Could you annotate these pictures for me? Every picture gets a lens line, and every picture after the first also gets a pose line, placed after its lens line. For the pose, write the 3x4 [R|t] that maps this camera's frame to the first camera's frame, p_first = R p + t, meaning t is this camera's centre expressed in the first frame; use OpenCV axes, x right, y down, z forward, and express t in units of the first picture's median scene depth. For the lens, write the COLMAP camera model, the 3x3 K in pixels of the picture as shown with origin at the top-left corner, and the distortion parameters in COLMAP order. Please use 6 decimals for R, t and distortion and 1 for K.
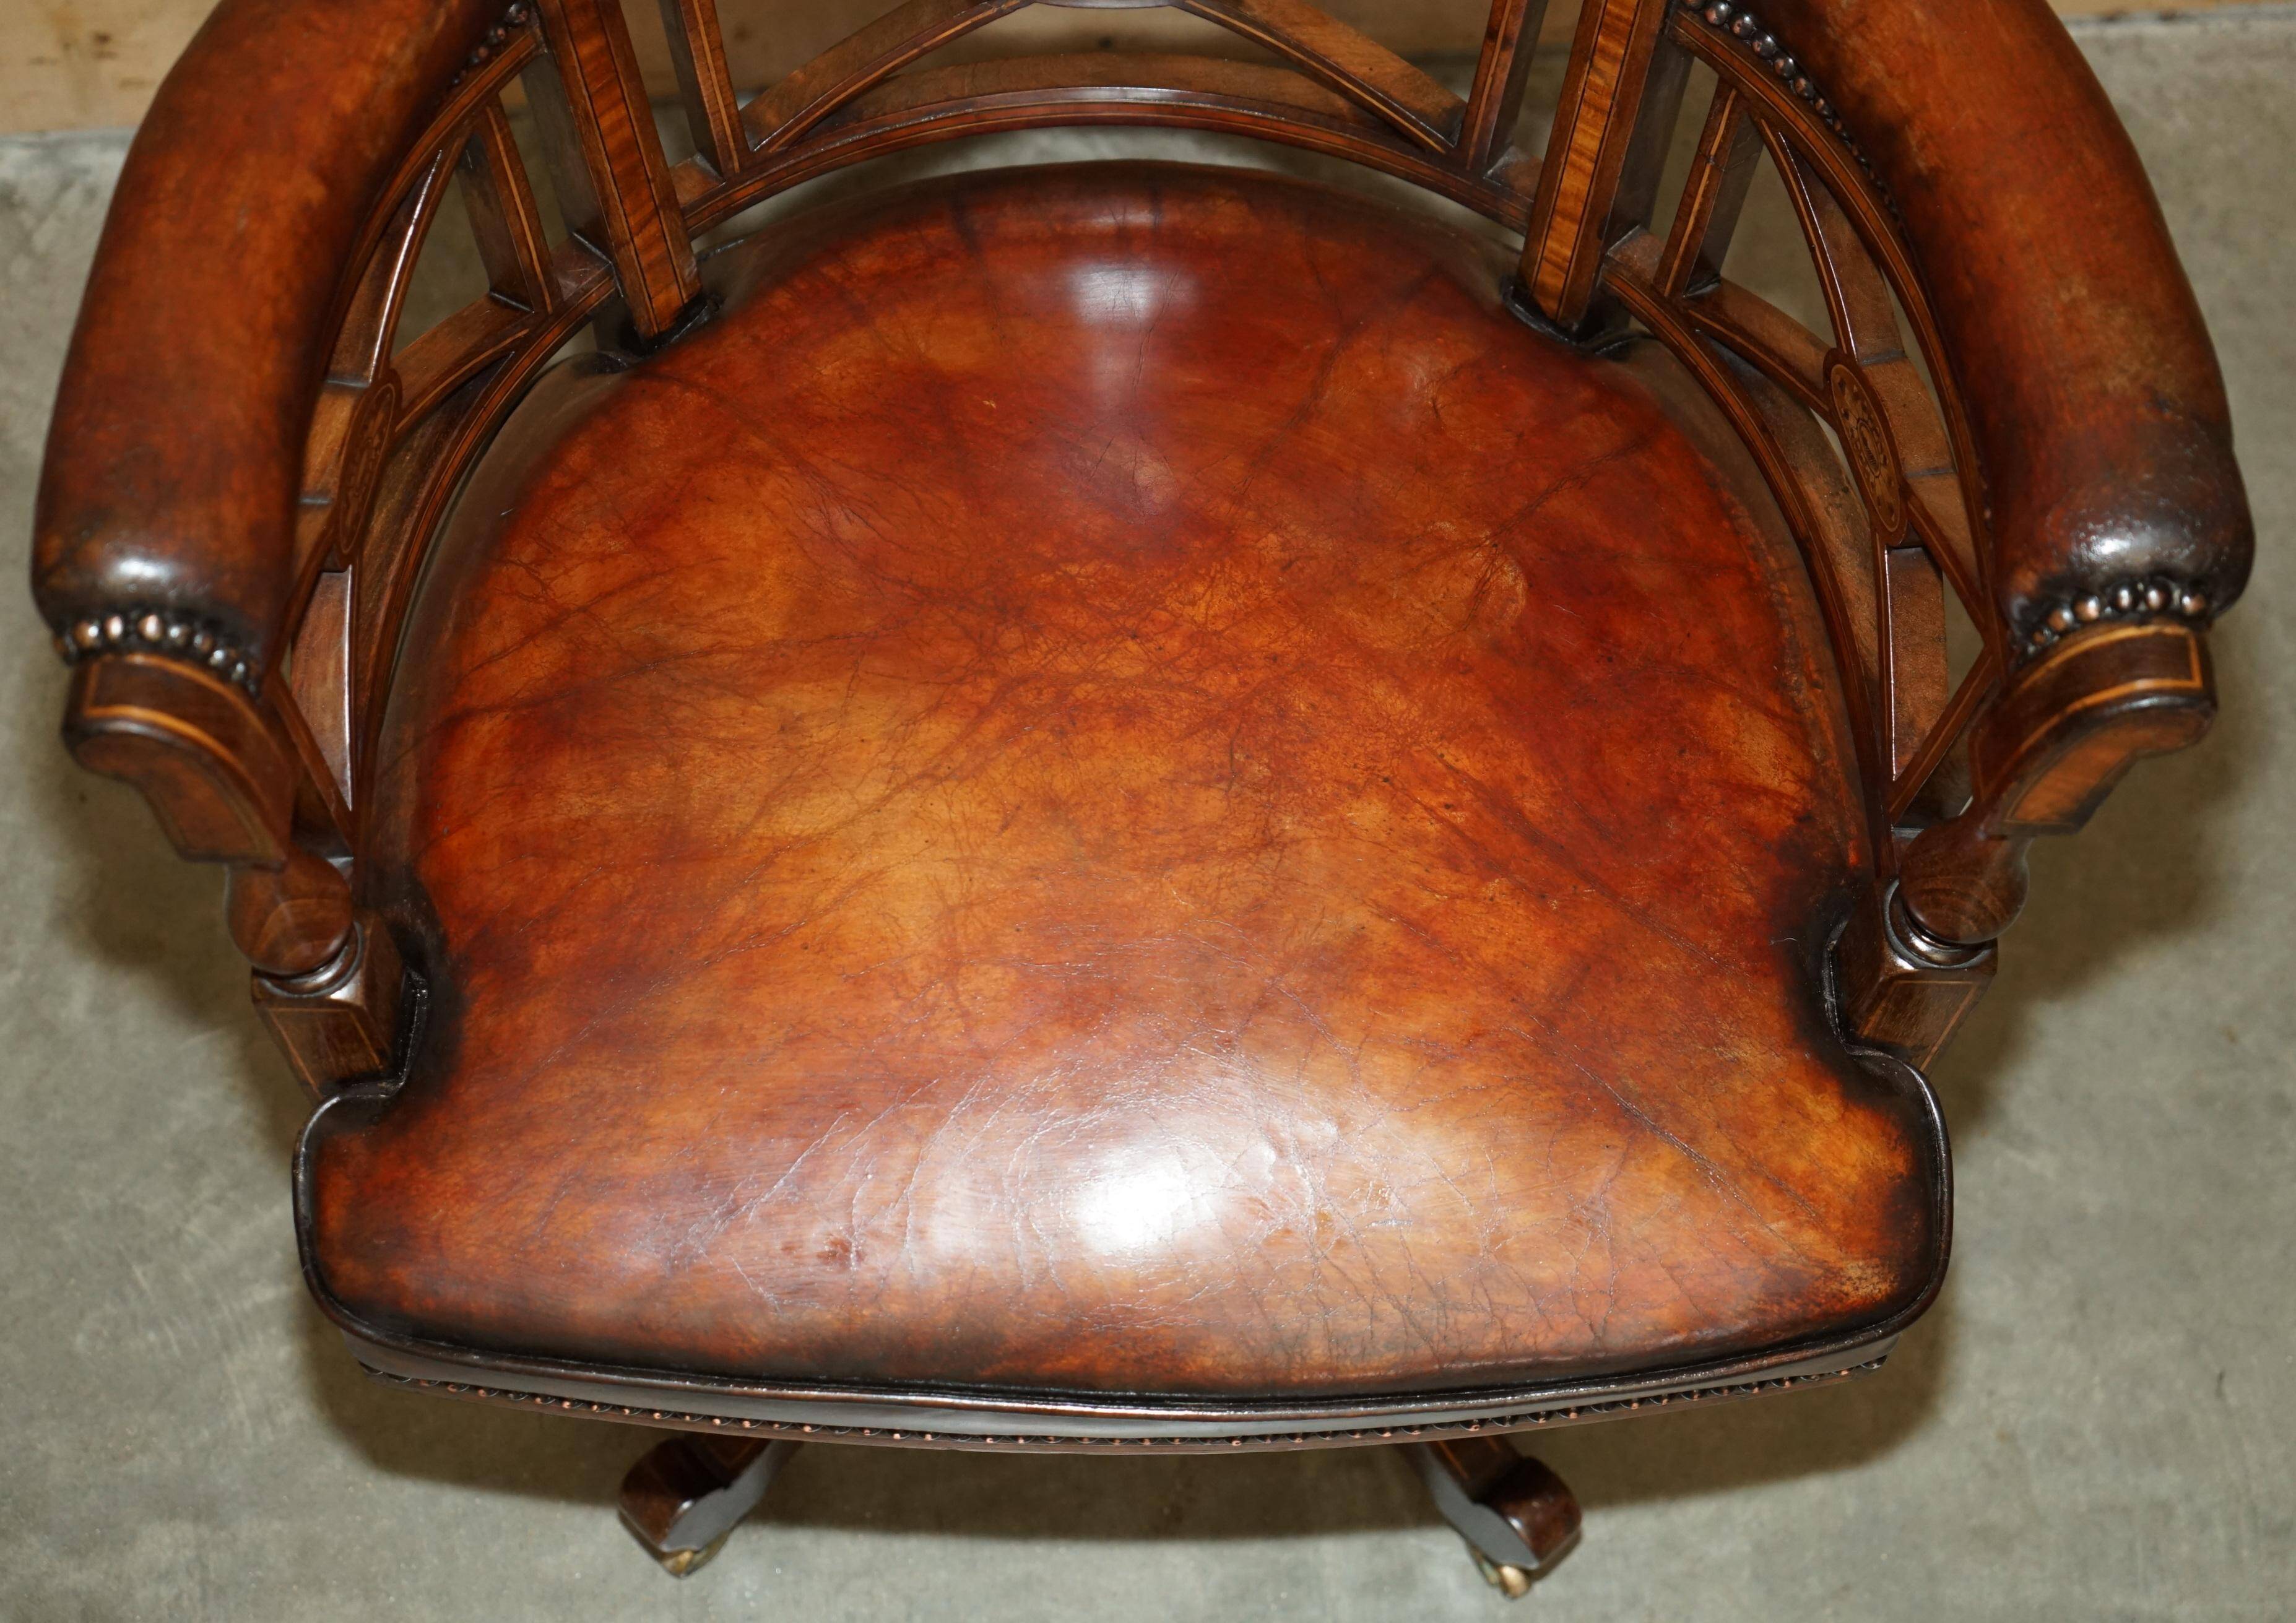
lens RADIAL K [[4111.1, 0, 1114.3], [0, 4111.1, 810.5], [0, 0, 1]] dist [-0.037334, 0.121047]
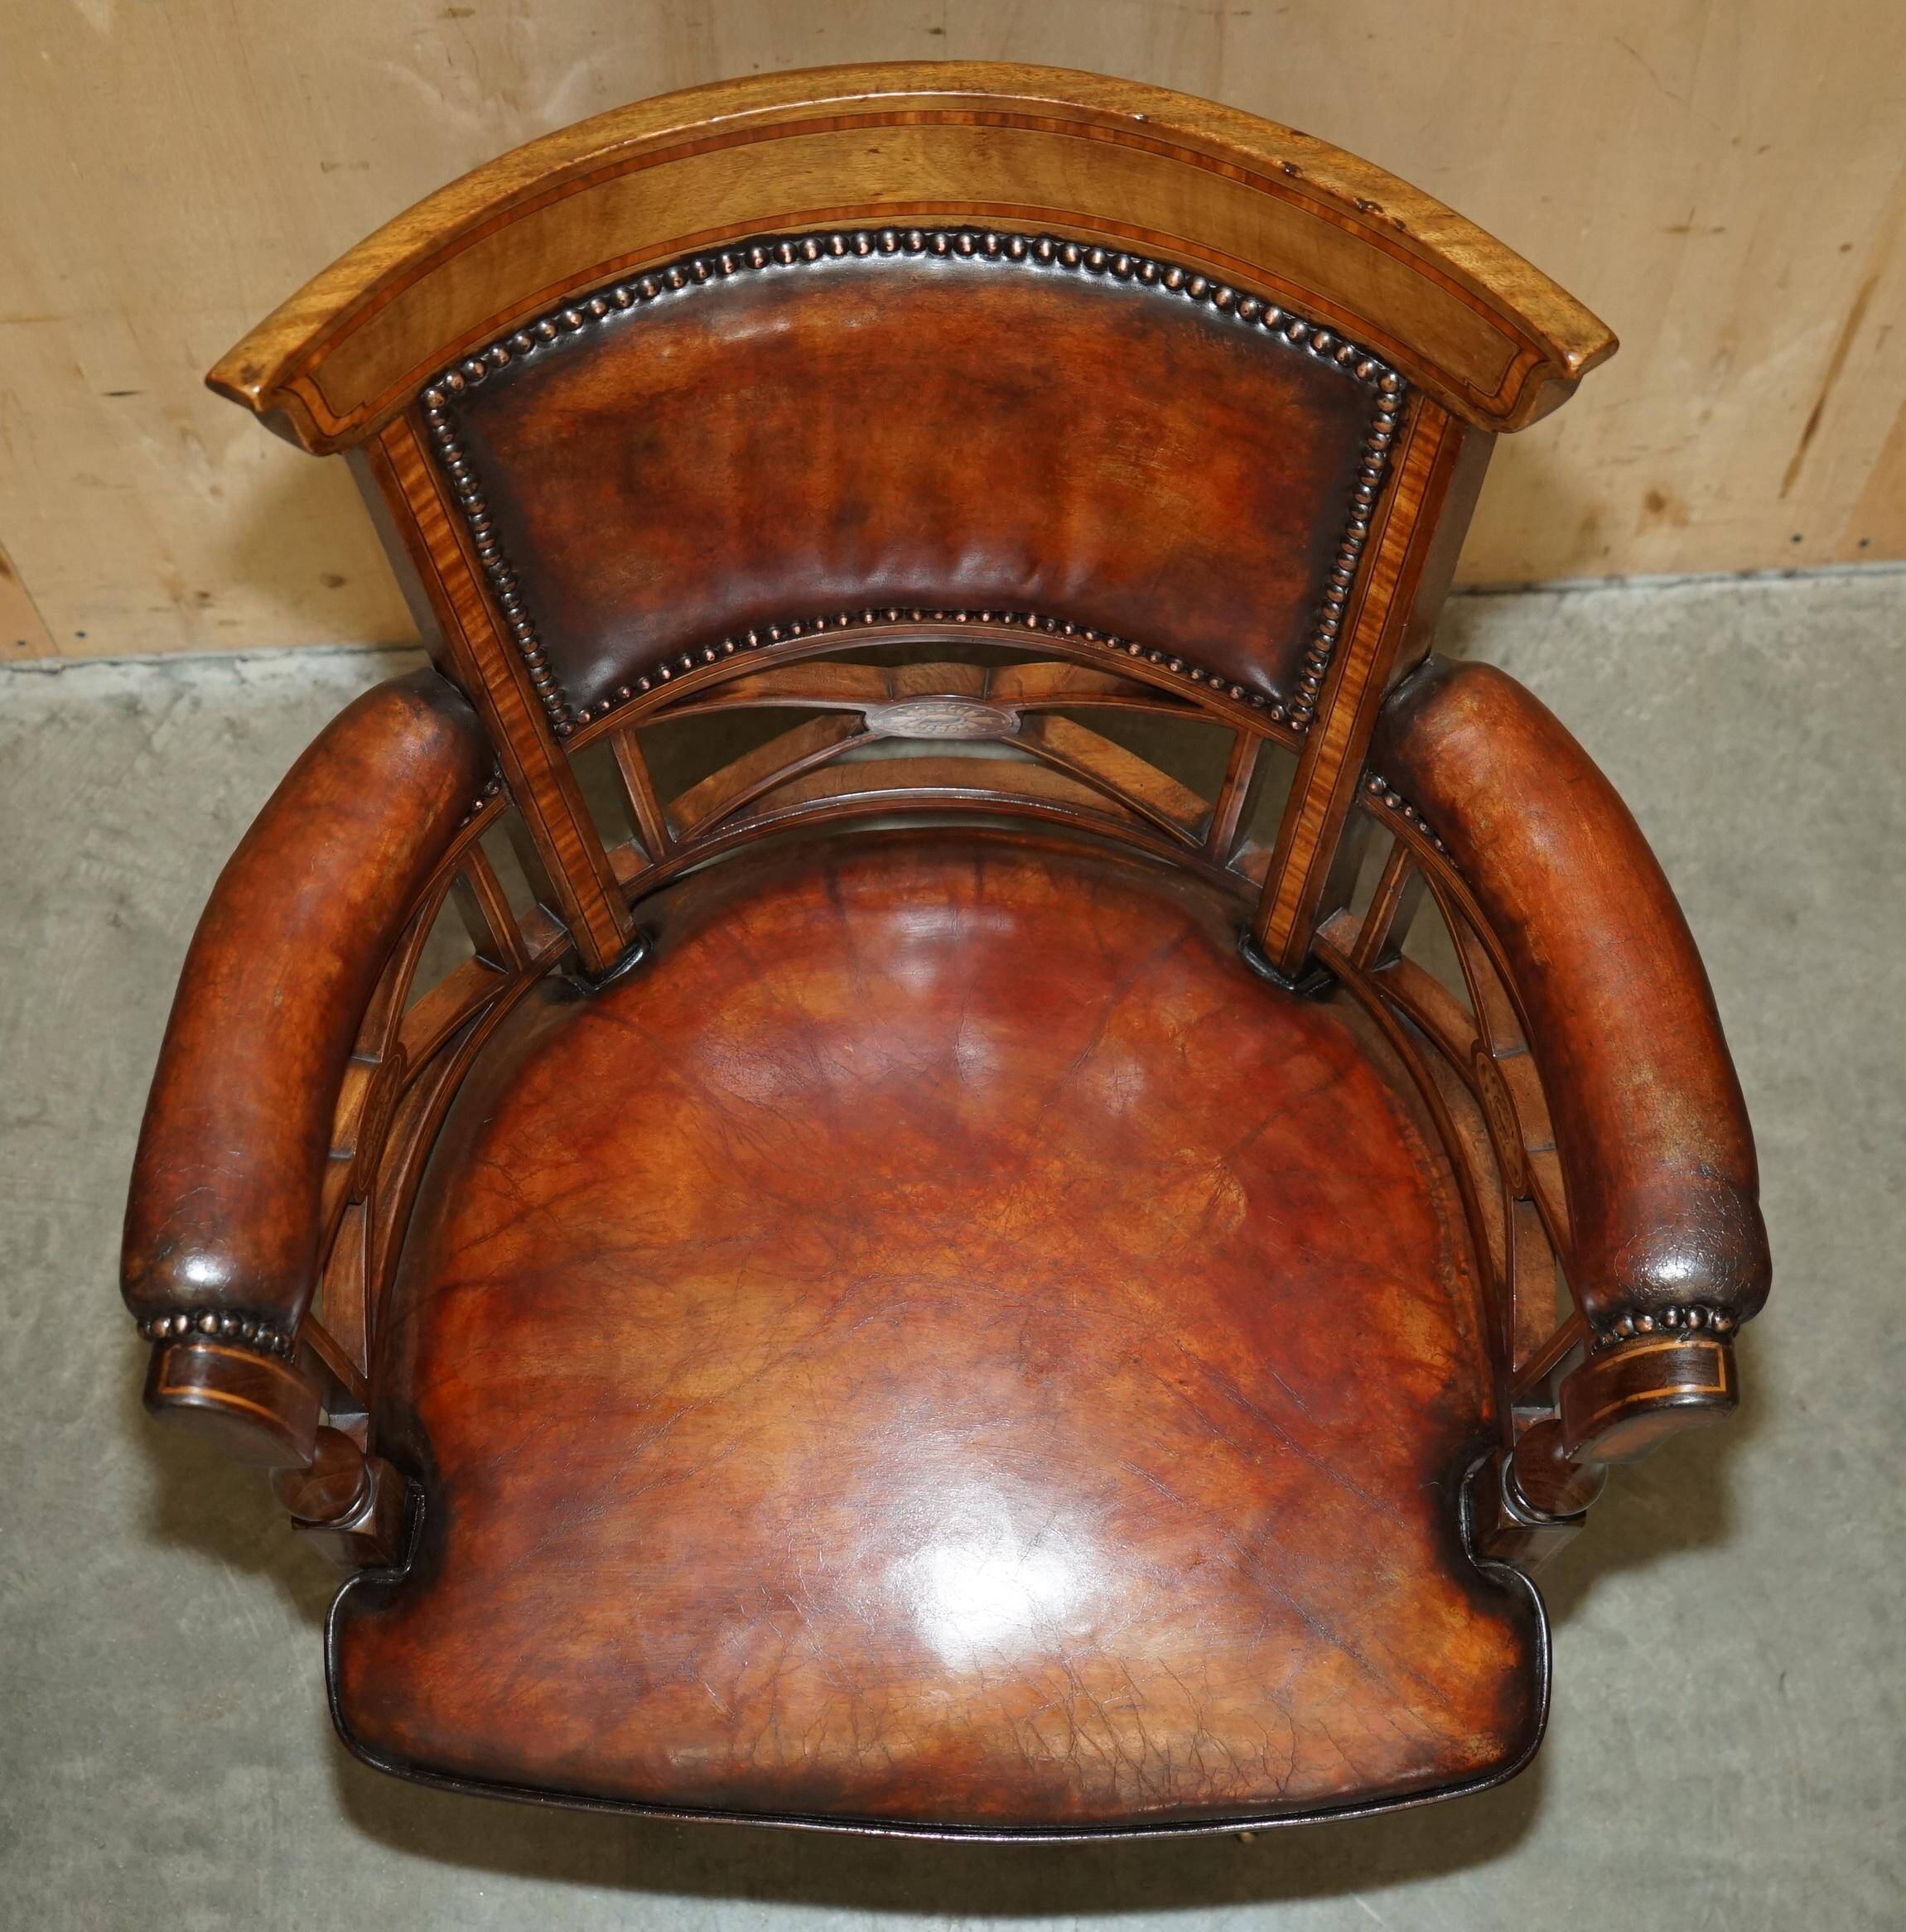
lens RADIAL K [[3204.6, 0, 990.9], [0, 3204.6, 967.8], [0, 0, 1]] dist [0.000967, -0.049574]
pose [[0.999788, 0.013544, -0.015540, 0.032654], [-0.012551, 0.997979, 0.062291, -0.196707], [0.016352, -0.062082, 0.997937, -0.037988]]
